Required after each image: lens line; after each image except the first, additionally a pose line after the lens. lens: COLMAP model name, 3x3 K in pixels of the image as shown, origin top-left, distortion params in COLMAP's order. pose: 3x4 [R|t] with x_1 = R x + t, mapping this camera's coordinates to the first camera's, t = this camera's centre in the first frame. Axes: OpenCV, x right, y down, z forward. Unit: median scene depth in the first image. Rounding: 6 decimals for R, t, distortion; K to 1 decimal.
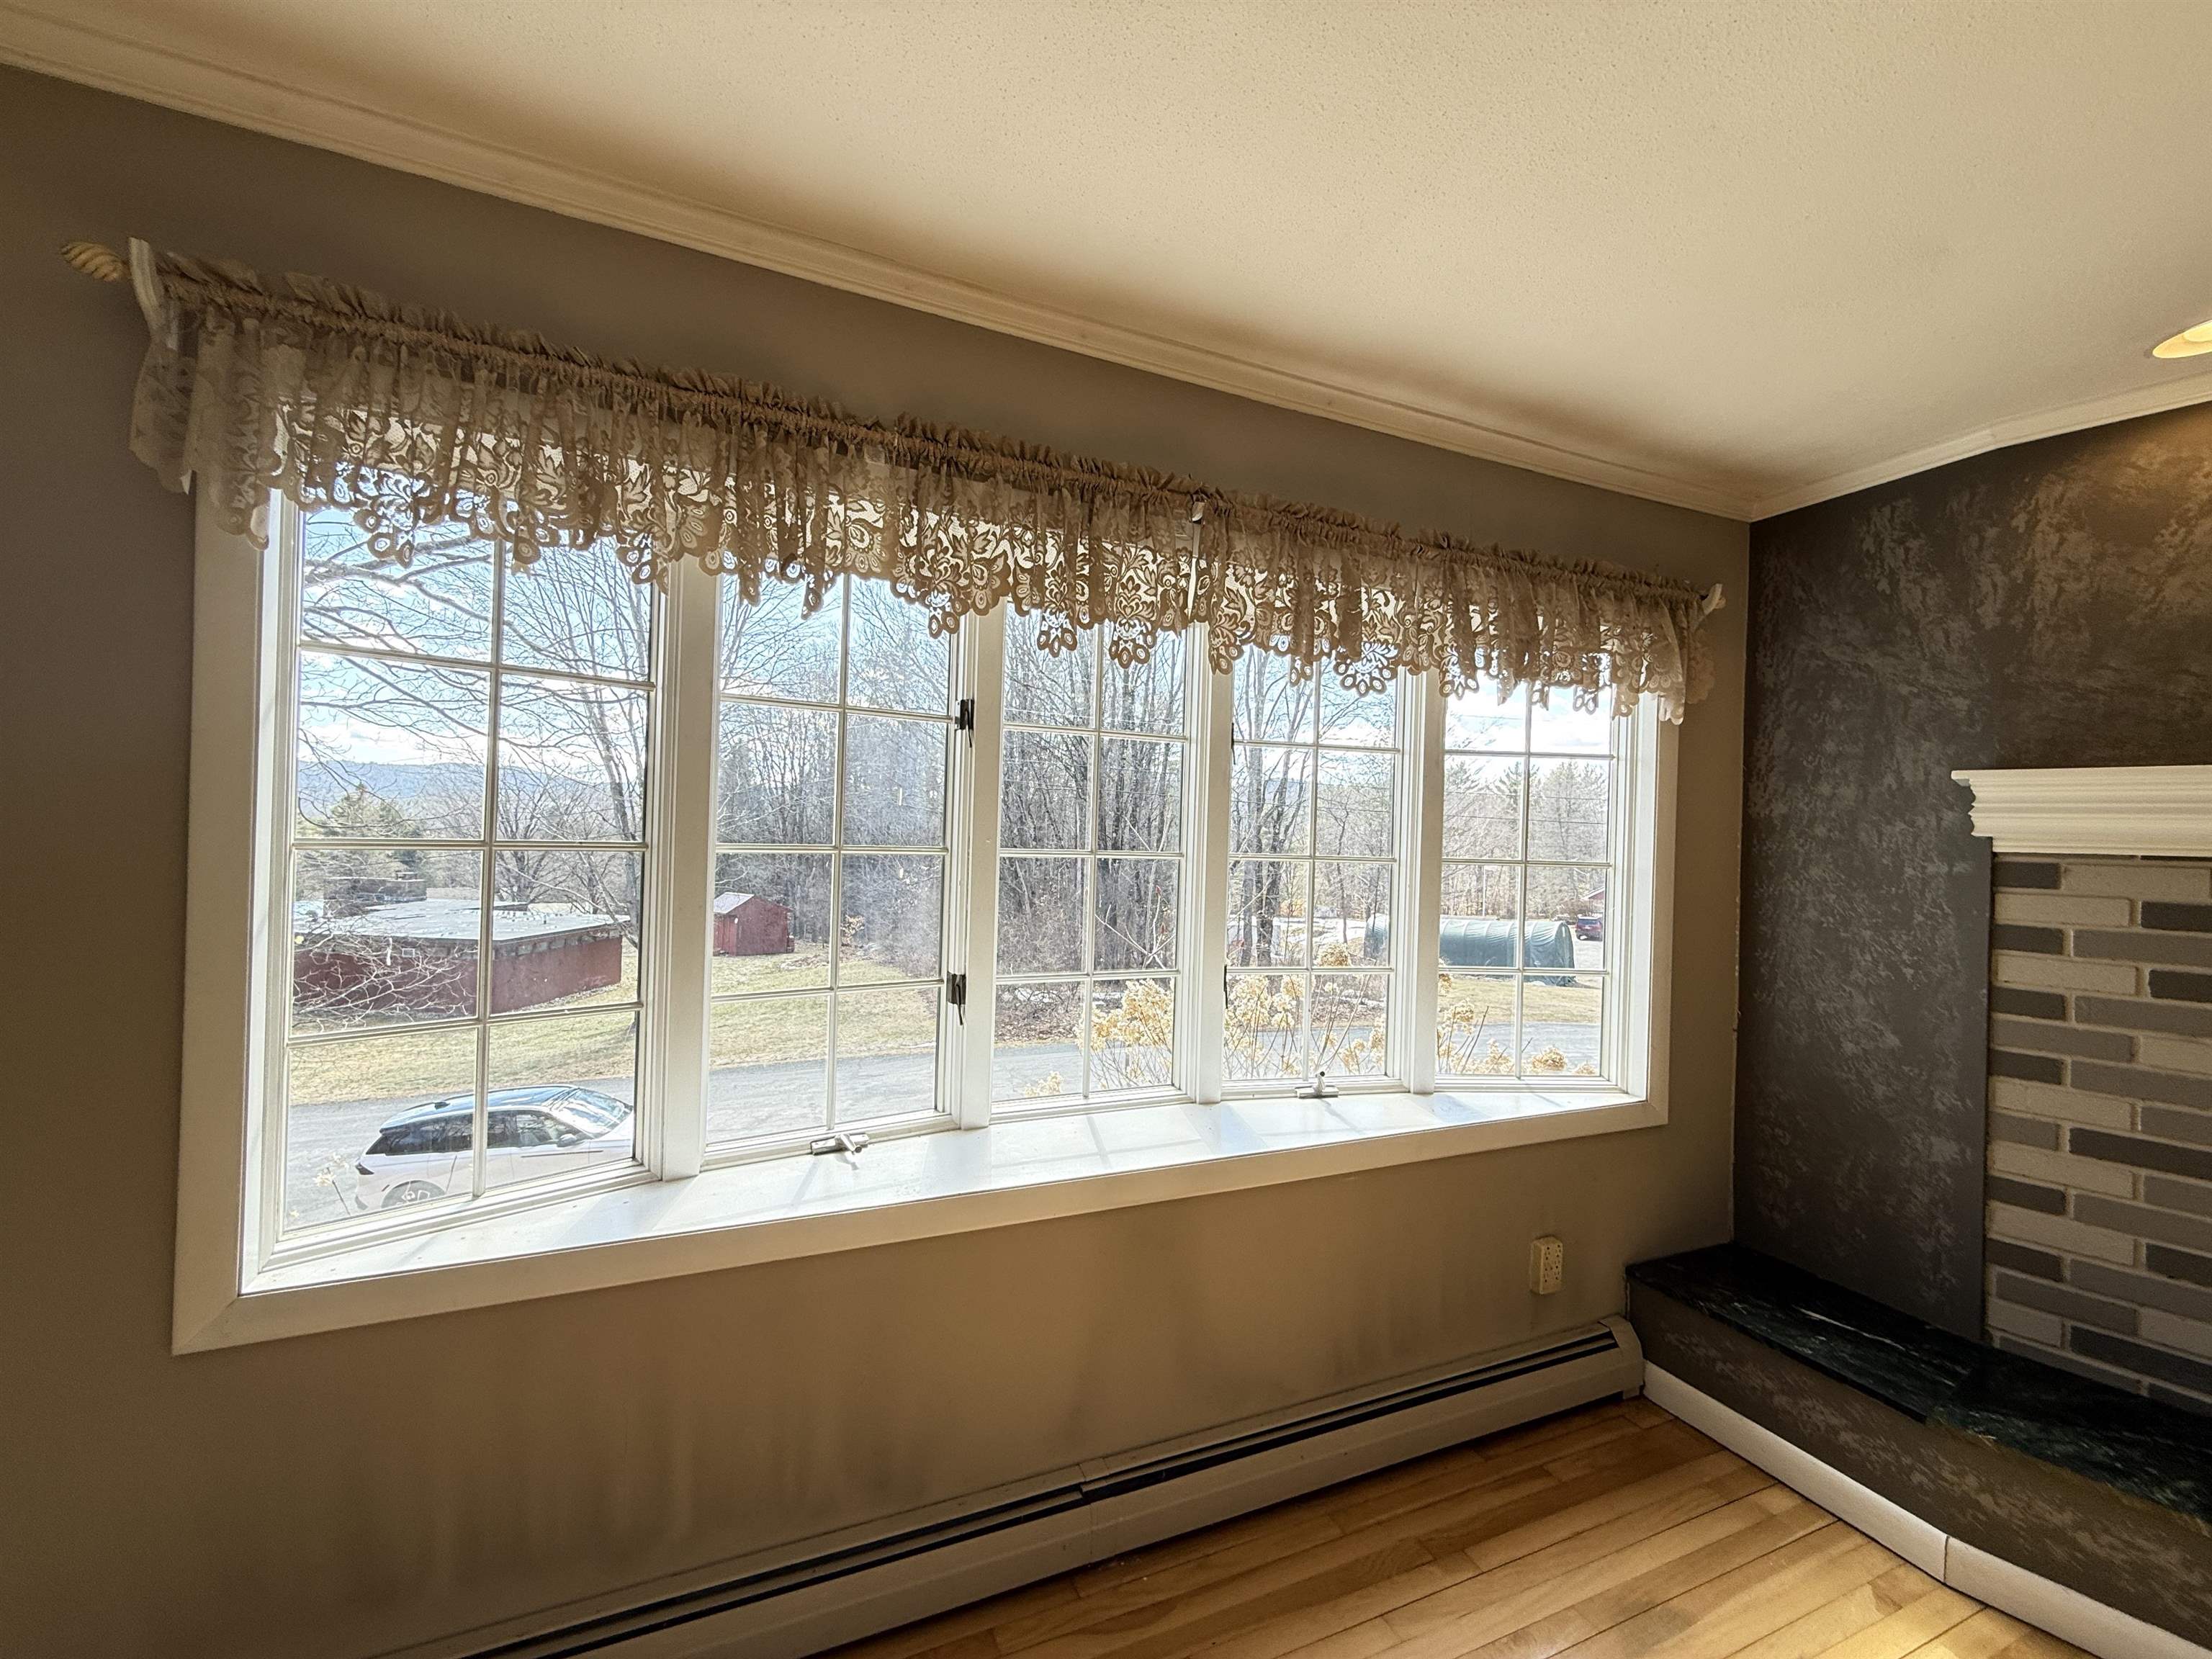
lens RADIAL K [[882.0, 0, 1103.1], [0, 882.0, 828.0], [0, 0, 1]] dist [-0.002097, -0.000464]
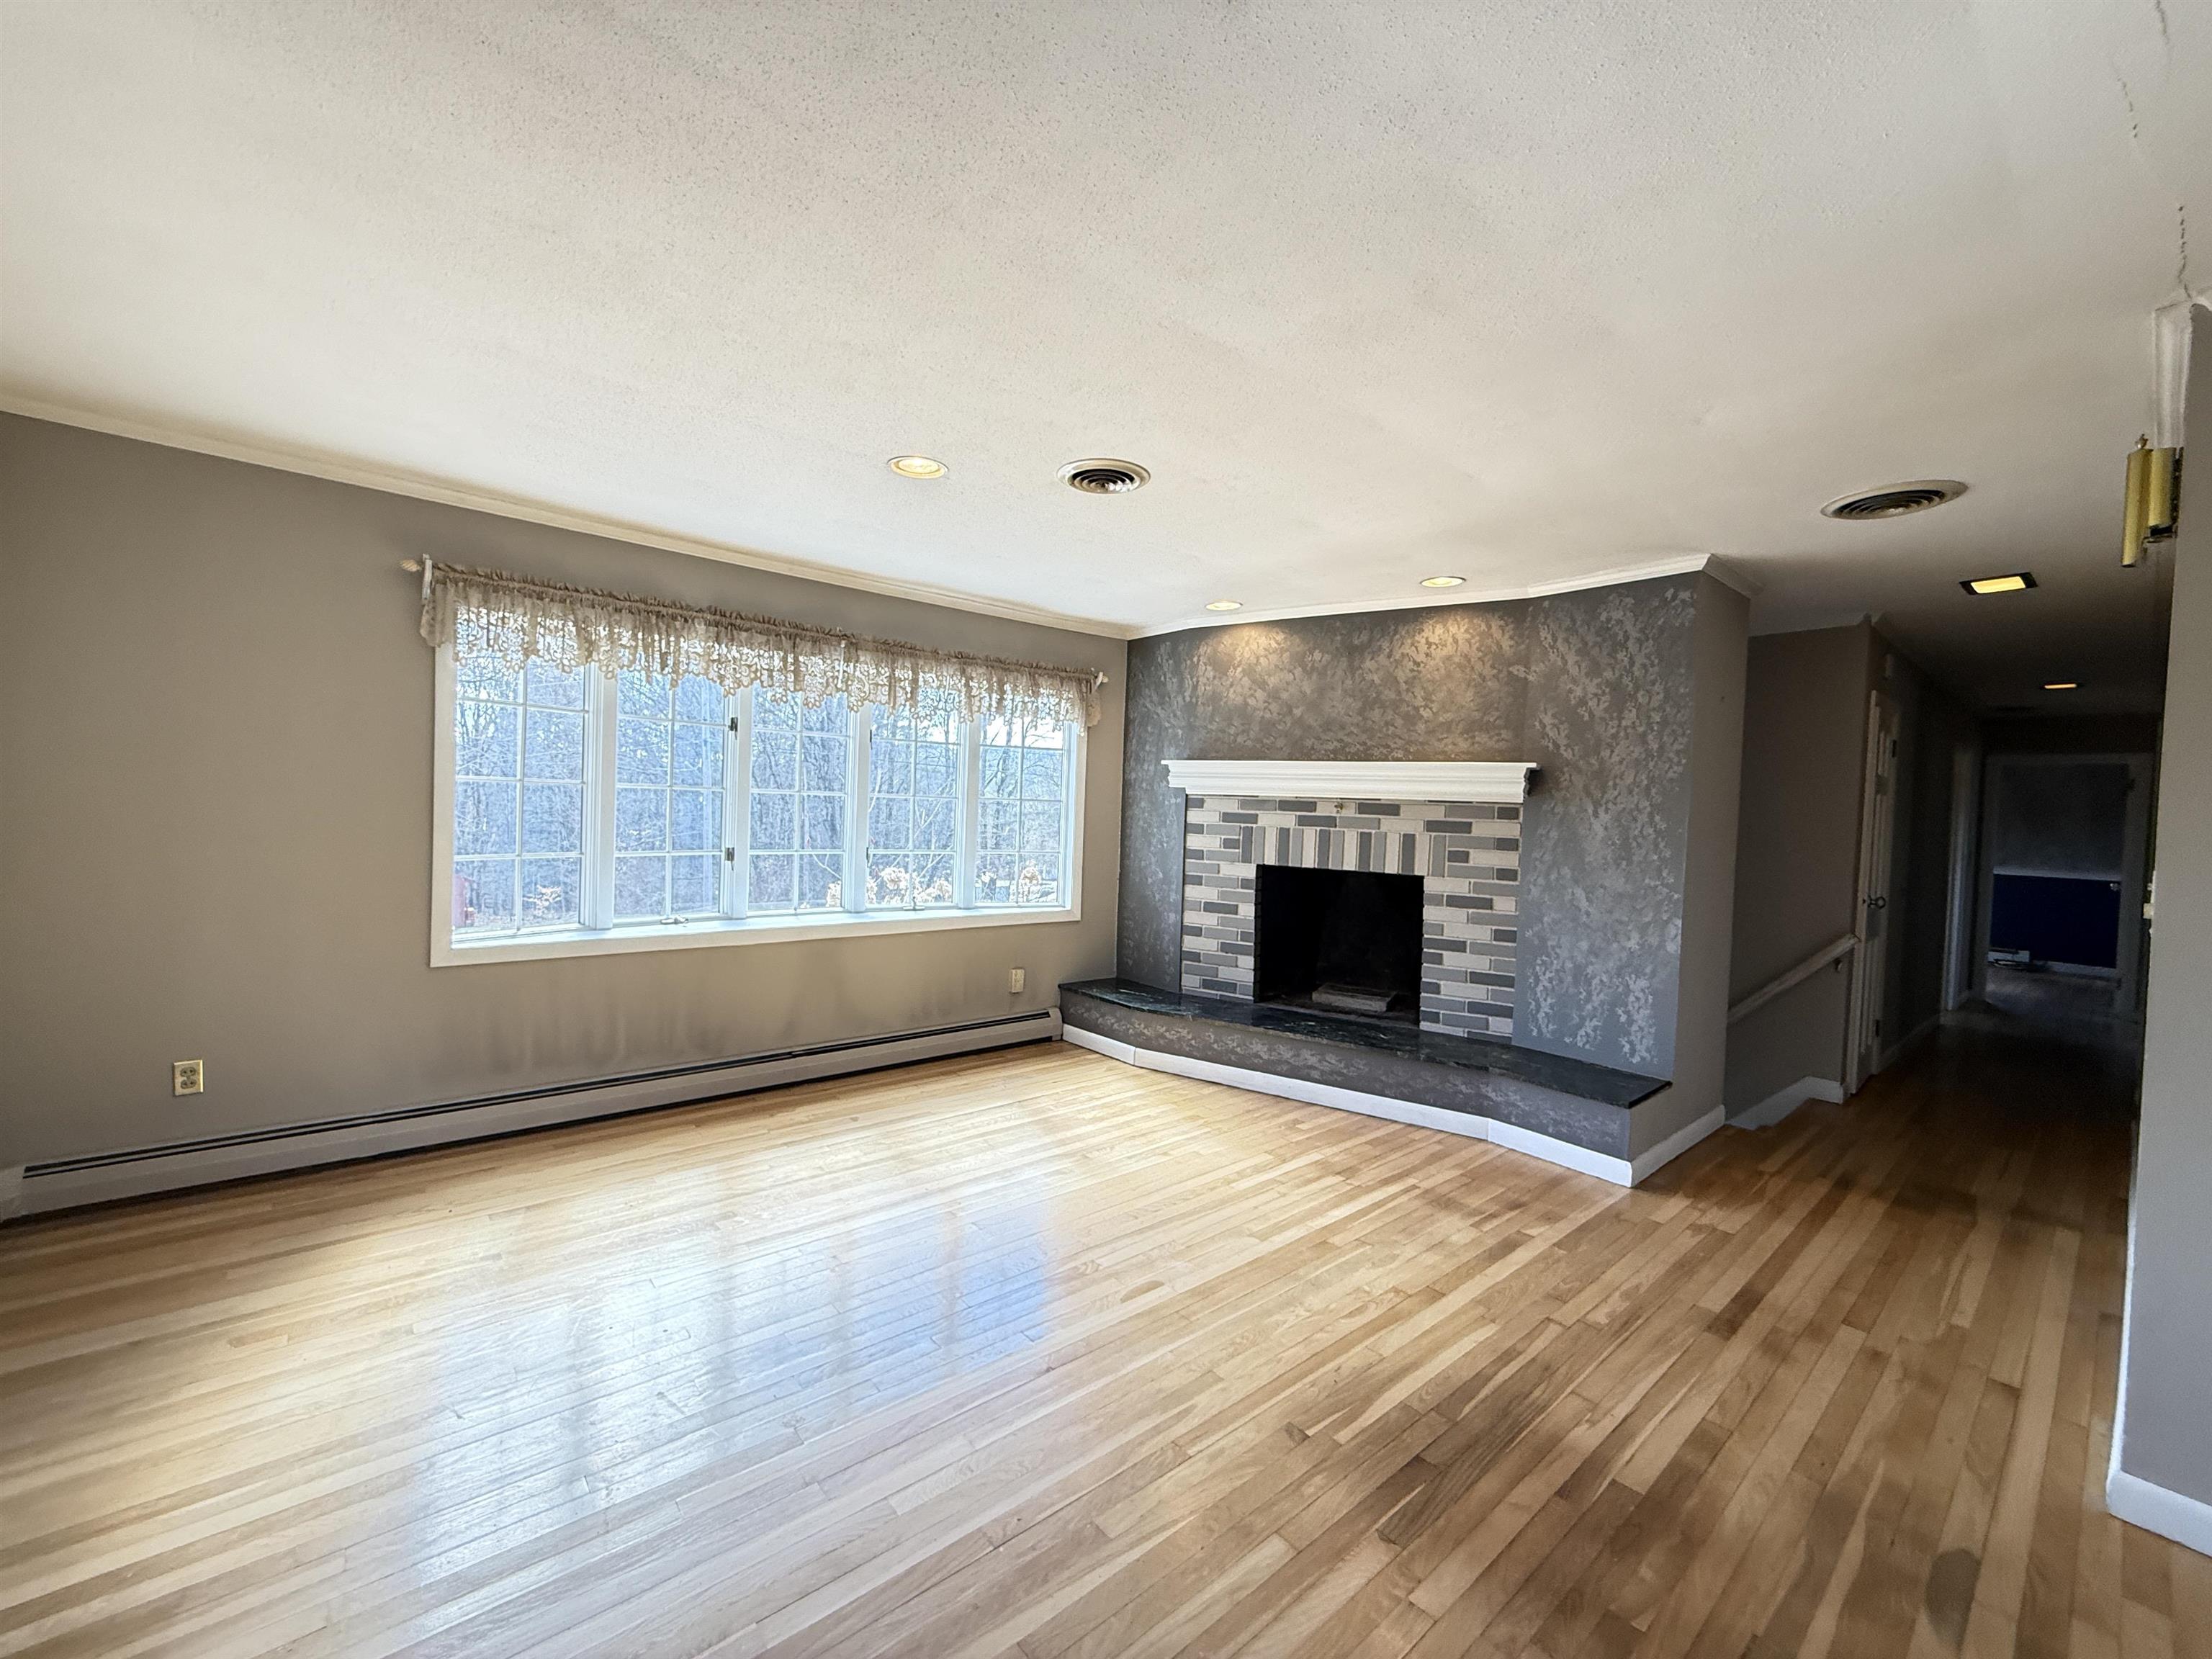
lens RADIAL K [[882.0, 0, 1103.1], [0, 882.0, 828.0], [0, 0, 1]] dist [-0.002097, -0.000464]
pose [[0.956695, -0.002417, 0.291081, 0.077629], [-0.008796, 0.999269, 0.037208, 0.034457], [-0.290958, -0.038157, 0.955975, -1.329641]]
